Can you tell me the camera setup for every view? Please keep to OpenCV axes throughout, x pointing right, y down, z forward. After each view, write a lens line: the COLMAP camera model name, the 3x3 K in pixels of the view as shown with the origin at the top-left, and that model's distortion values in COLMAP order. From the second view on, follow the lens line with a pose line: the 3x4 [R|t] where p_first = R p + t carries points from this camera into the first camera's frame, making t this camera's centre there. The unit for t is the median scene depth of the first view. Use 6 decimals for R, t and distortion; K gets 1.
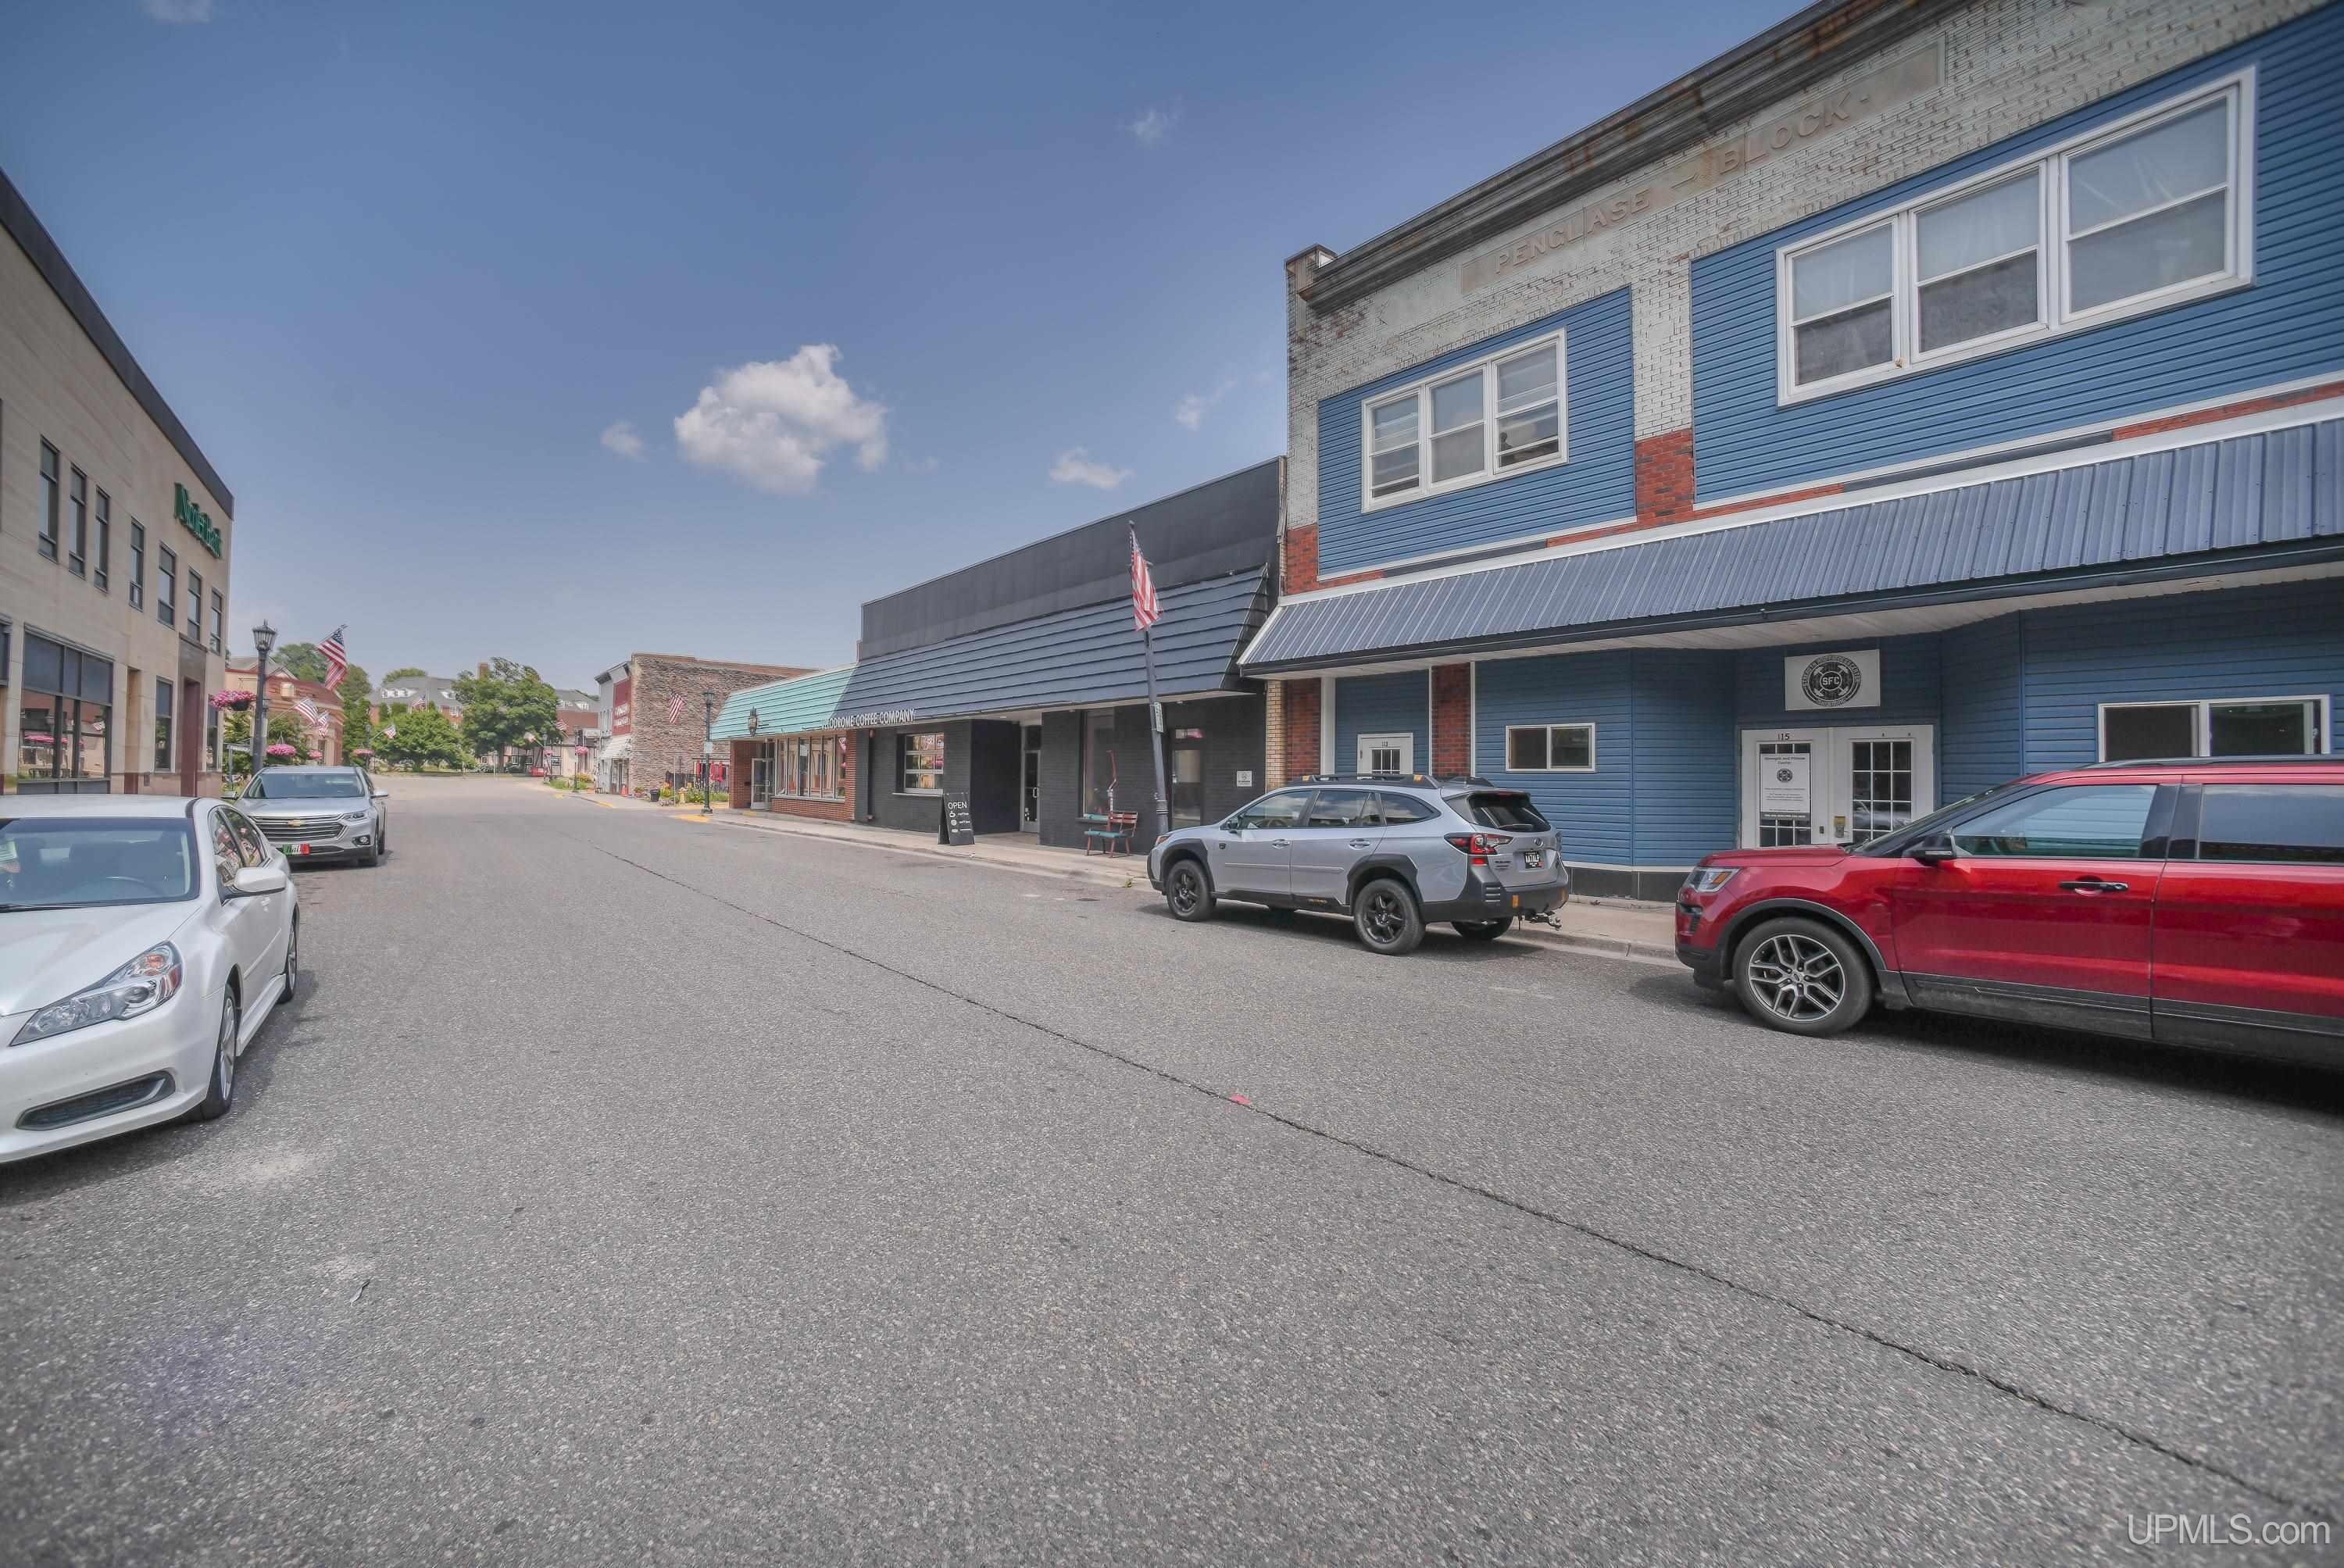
lens RADIAL K [[937.2, 0, 1167.8], [0, 937.2, 761.8], [0, 0, 1]] dist [-0.018668, 0.025923]
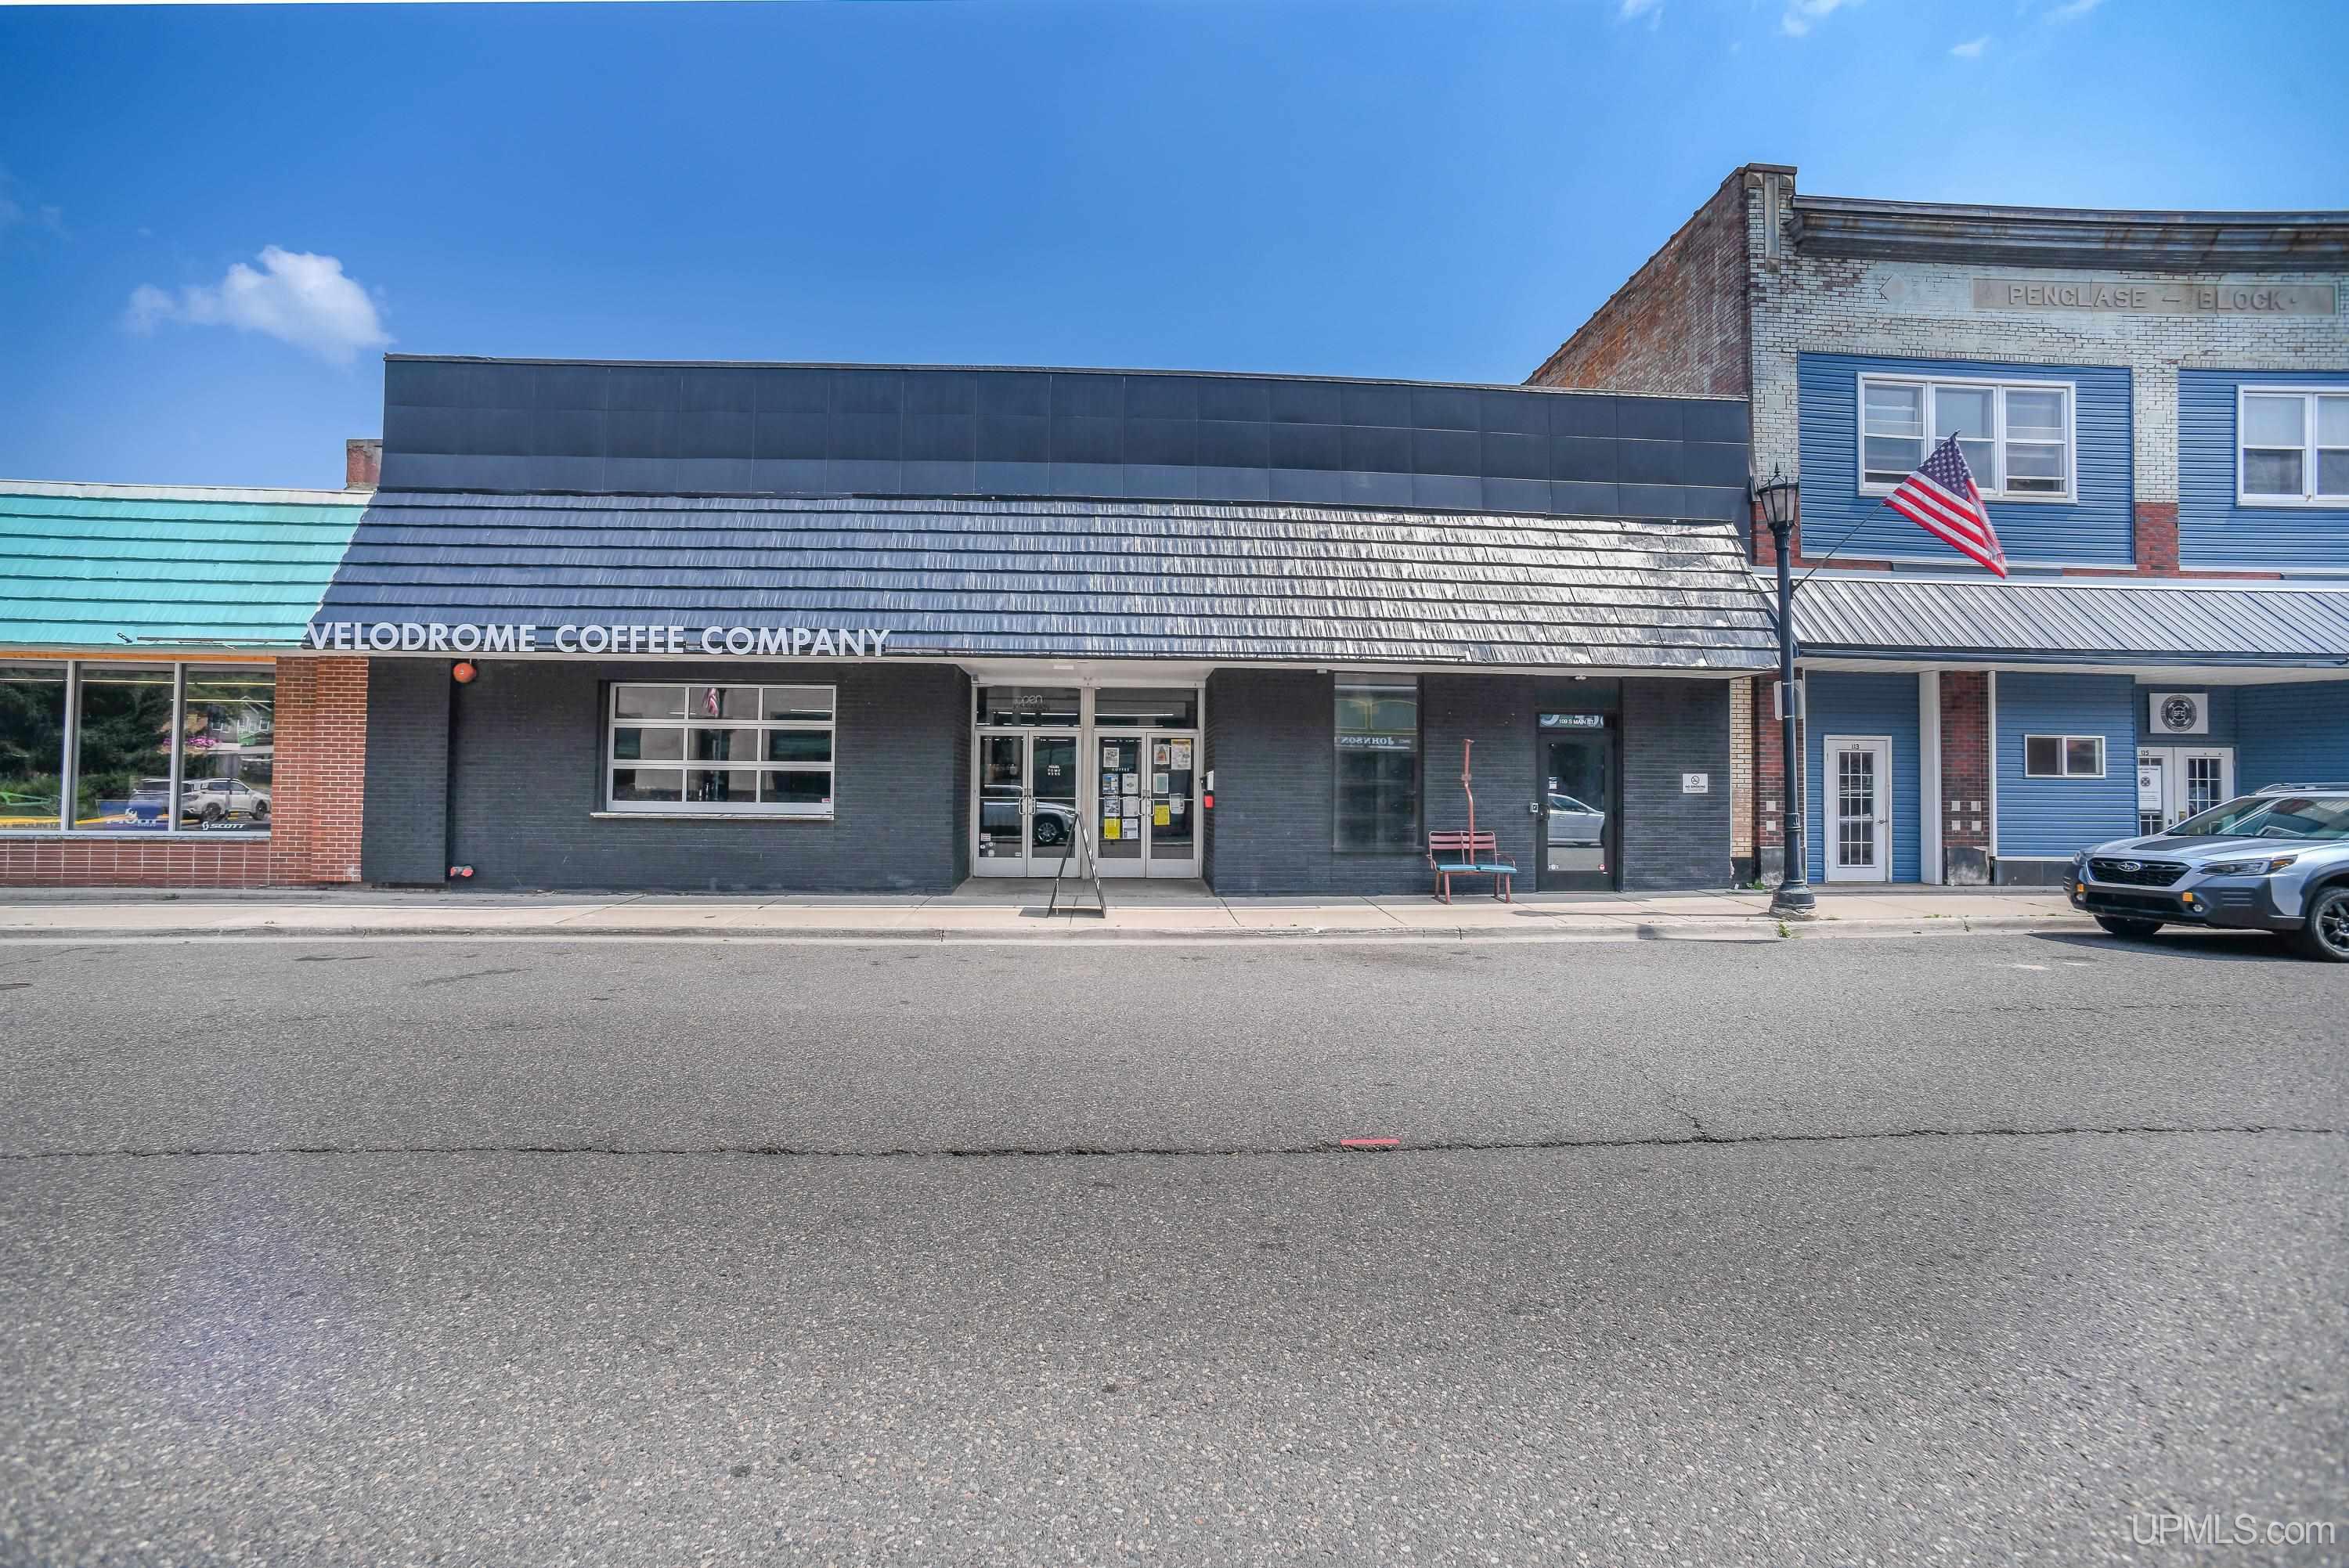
lens RADIAL K [[939.1, 0, 1170.3], [0, 939.1, 761.8], [0, 0, 1]] dist [-0.018668, 0.025923]
pose [[0.576133, 0.012479, 0.817261, -1.167539], [-0.018656, 0.999824, -0.002115, 0.013906], [-0.817143, -0.014028, 0.576264, 1.274680]]
